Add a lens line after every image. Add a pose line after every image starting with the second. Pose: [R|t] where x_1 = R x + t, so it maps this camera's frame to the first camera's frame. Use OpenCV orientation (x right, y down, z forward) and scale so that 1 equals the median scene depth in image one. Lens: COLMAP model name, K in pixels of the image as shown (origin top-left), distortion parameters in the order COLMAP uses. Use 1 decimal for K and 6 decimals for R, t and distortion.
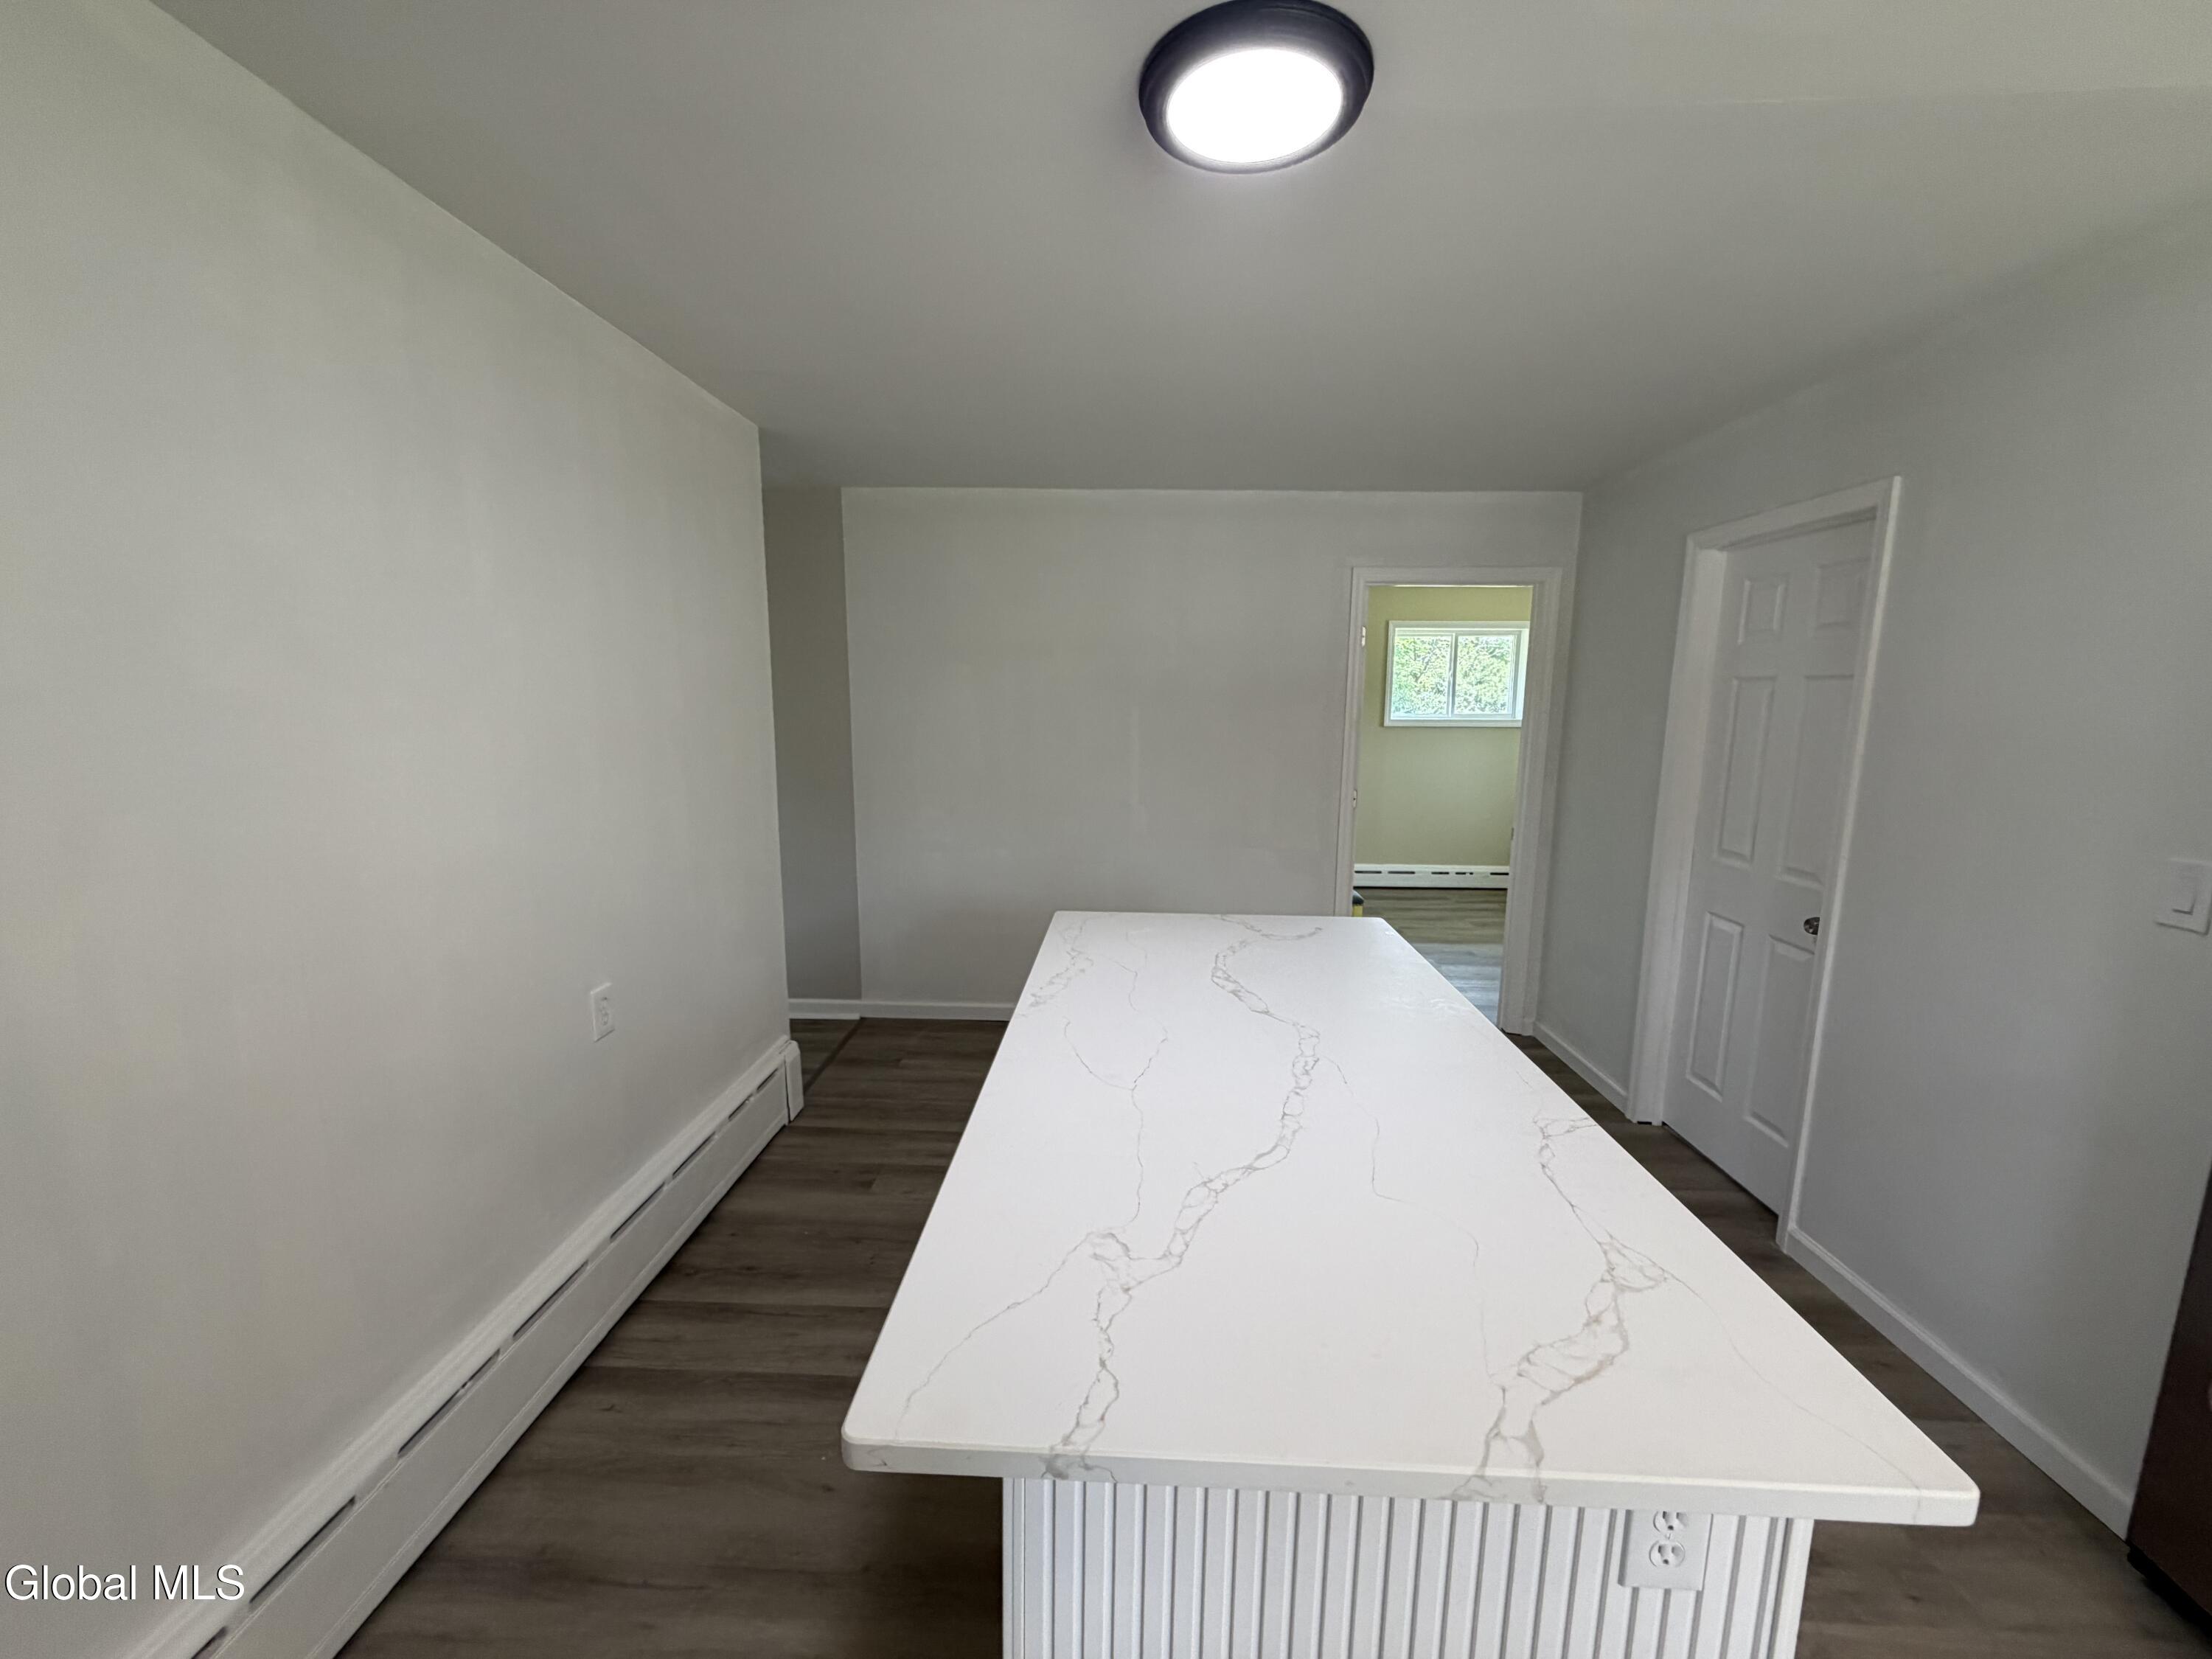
lens RADIAL K [[884.3, 0, 1118.7], [0, 884.3, 830.7], [0, 0, 1]] dist [0.018286, 0.000166]
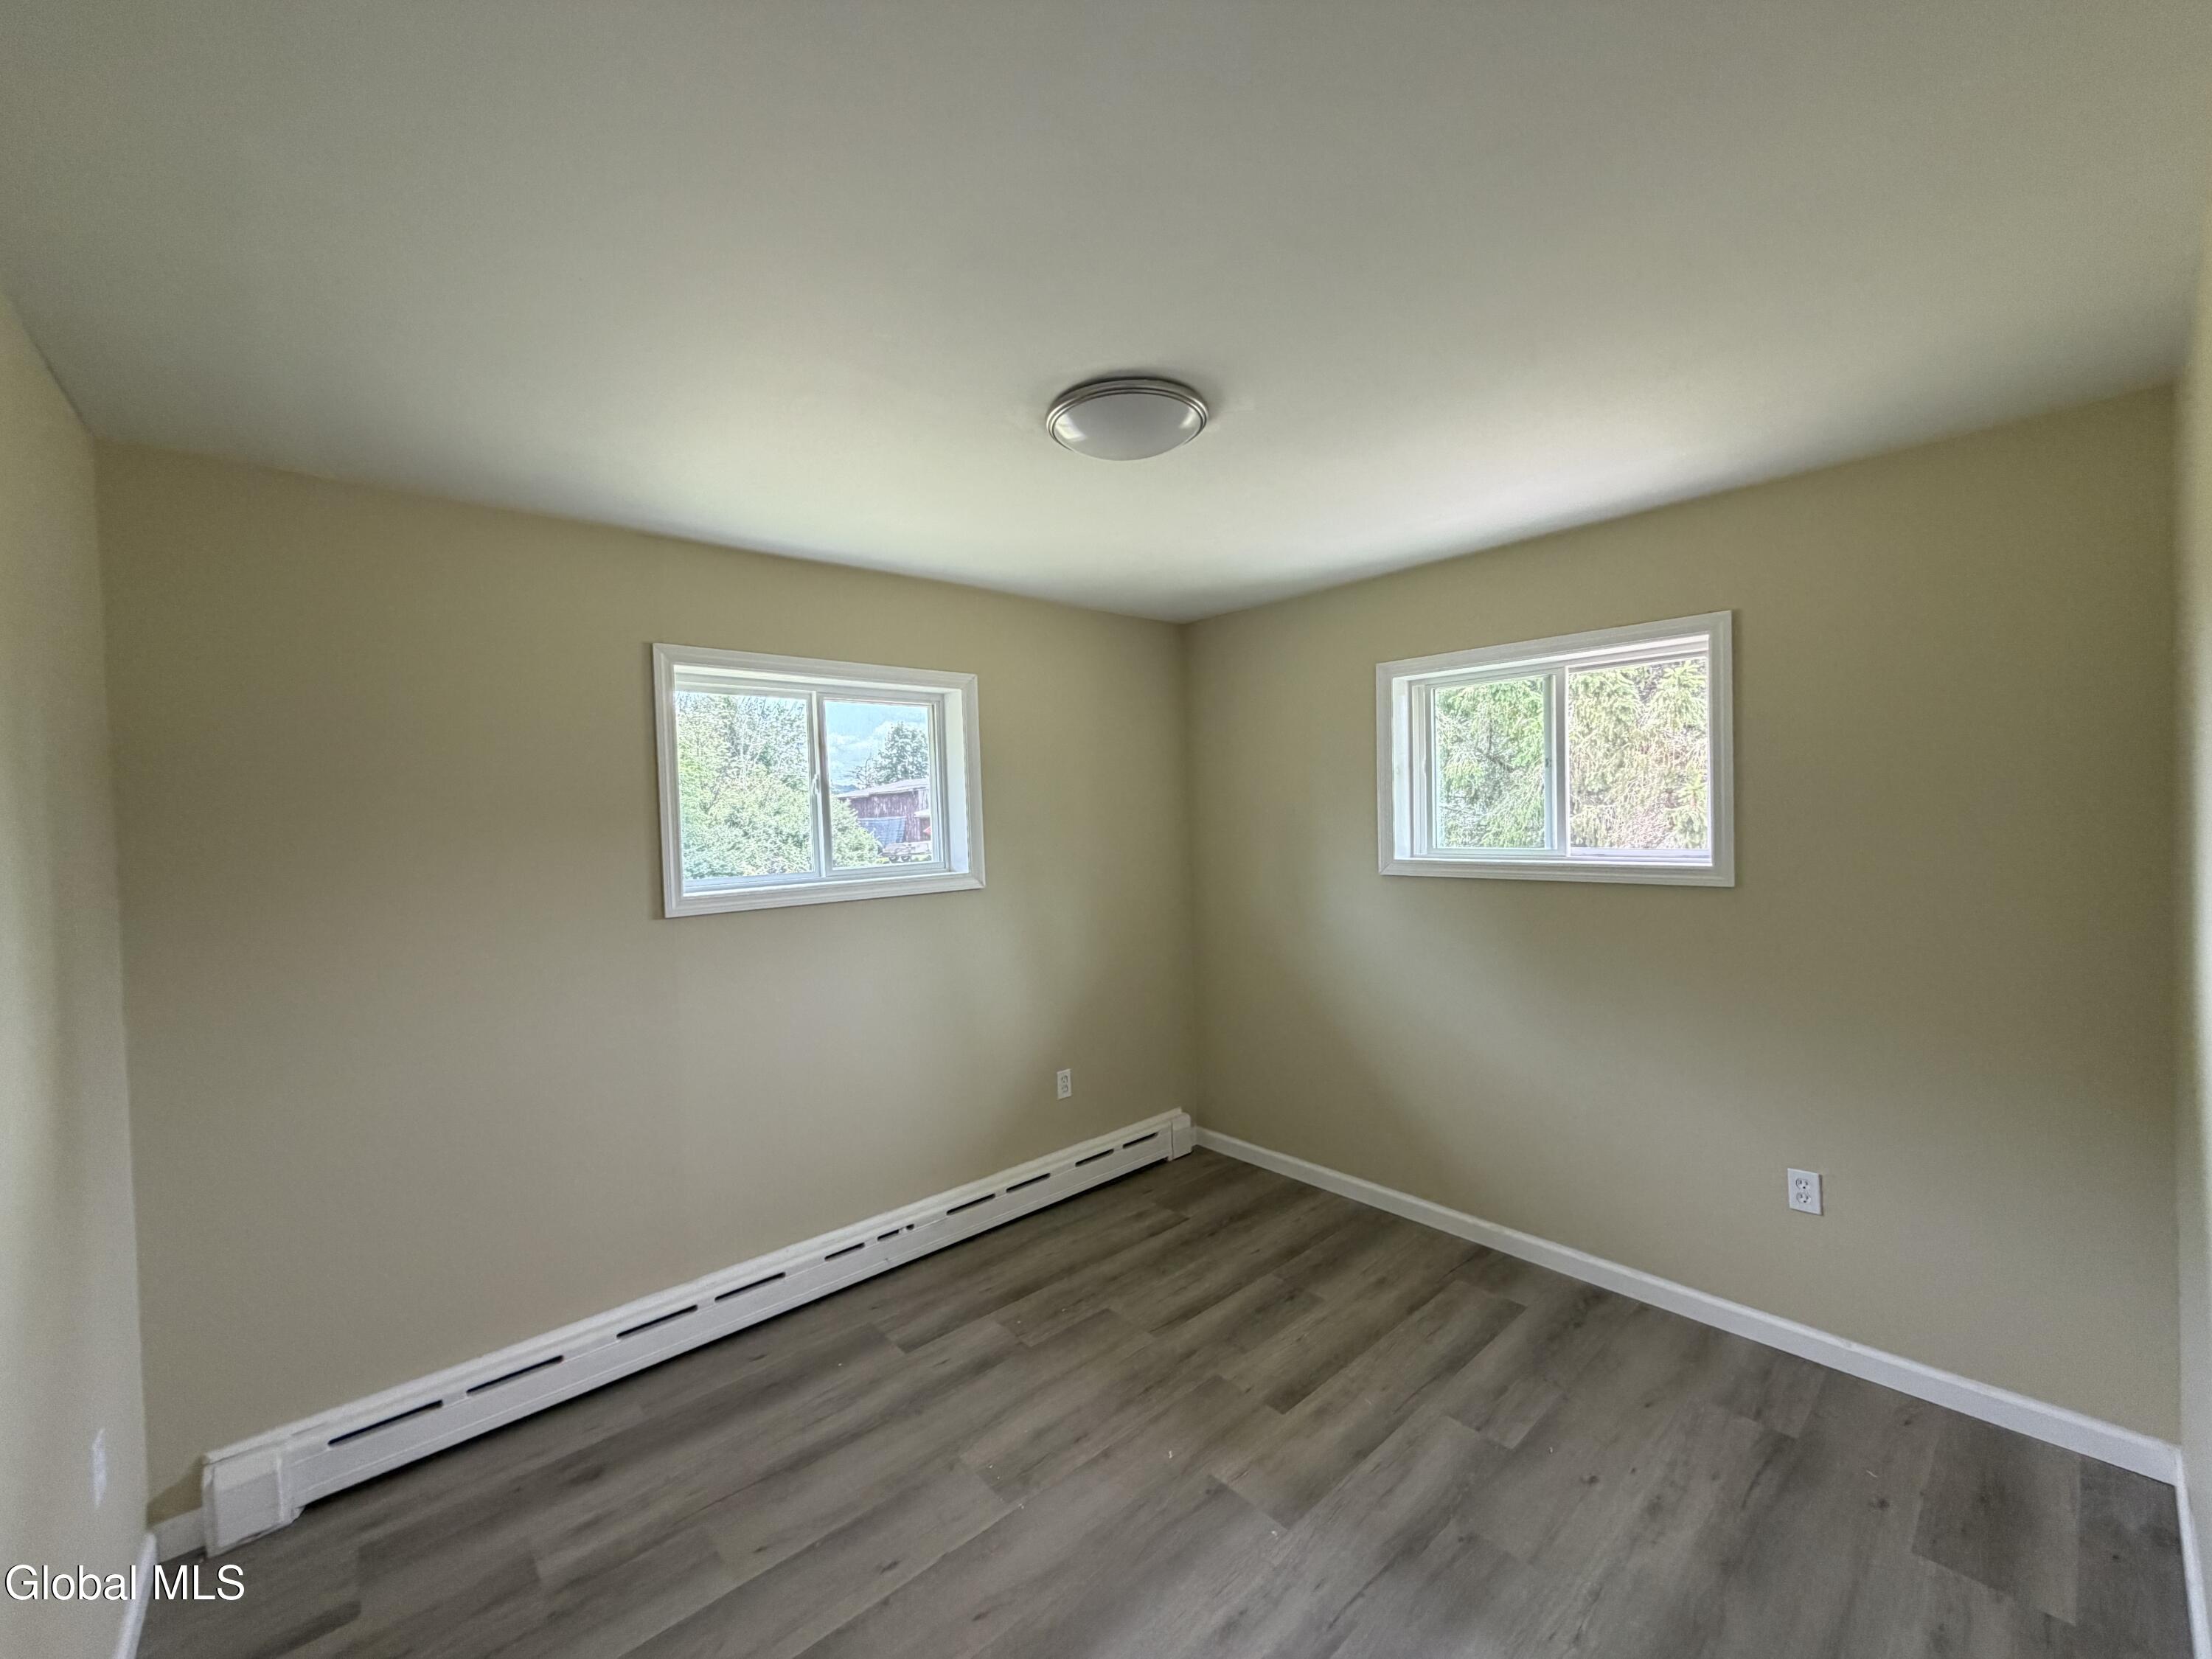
lens RADIAL K [[879.0, 0, 1103.8], [0, 879.0, 833.2], [0, 0, 1]] dist [0.000311, -0.000079]
pose [[0.733016, -0.042566, 0.678878, 0.437420], [0.139679, 0.986191, -0.088983, -0.223627], [-0.665715, 0.160051, 0.728839, 1.423594]]
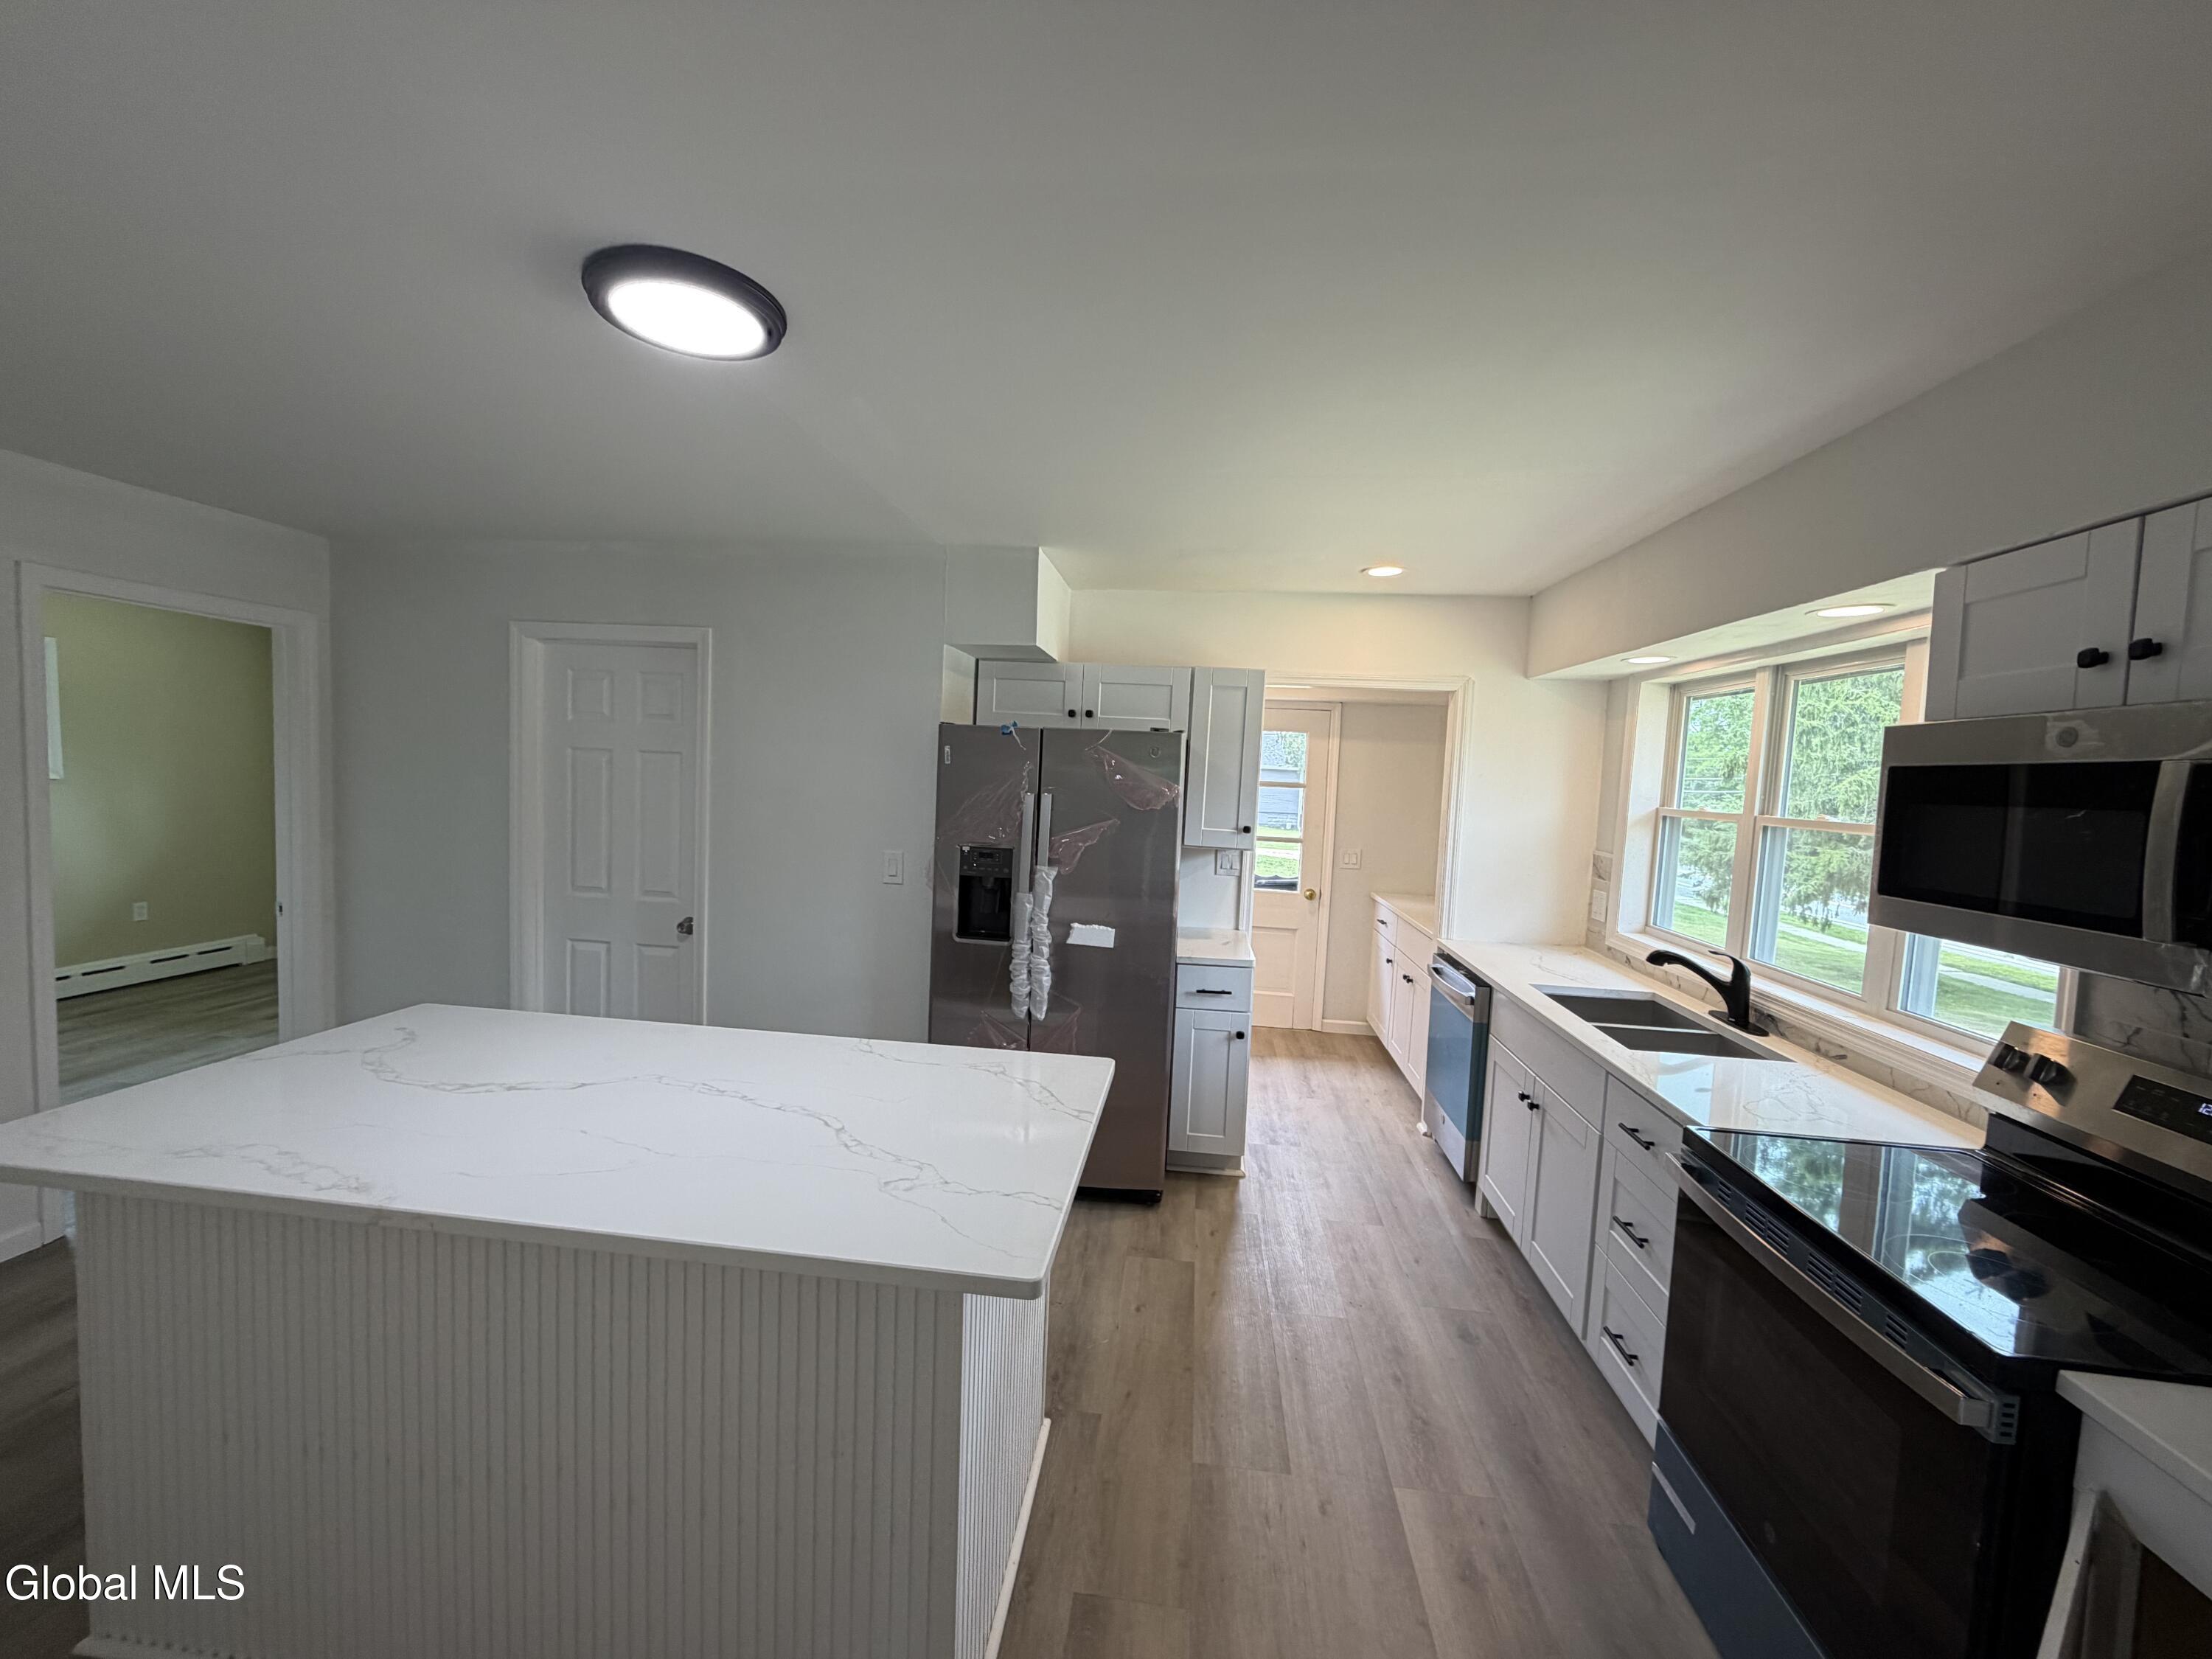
lens RADIAL K [[879.0, 0, 1103.8], [0, 879.0, 833.2], [0, 0, 1]] dist [0.000311, -0.000079]
pose [[0.087043, -0.074766, 0.993395, -0.465375], [0.112674, 0.991520, 0.064752, -0.049122], [-0.989812, 0.106294, 0.094729, 0.168861]]
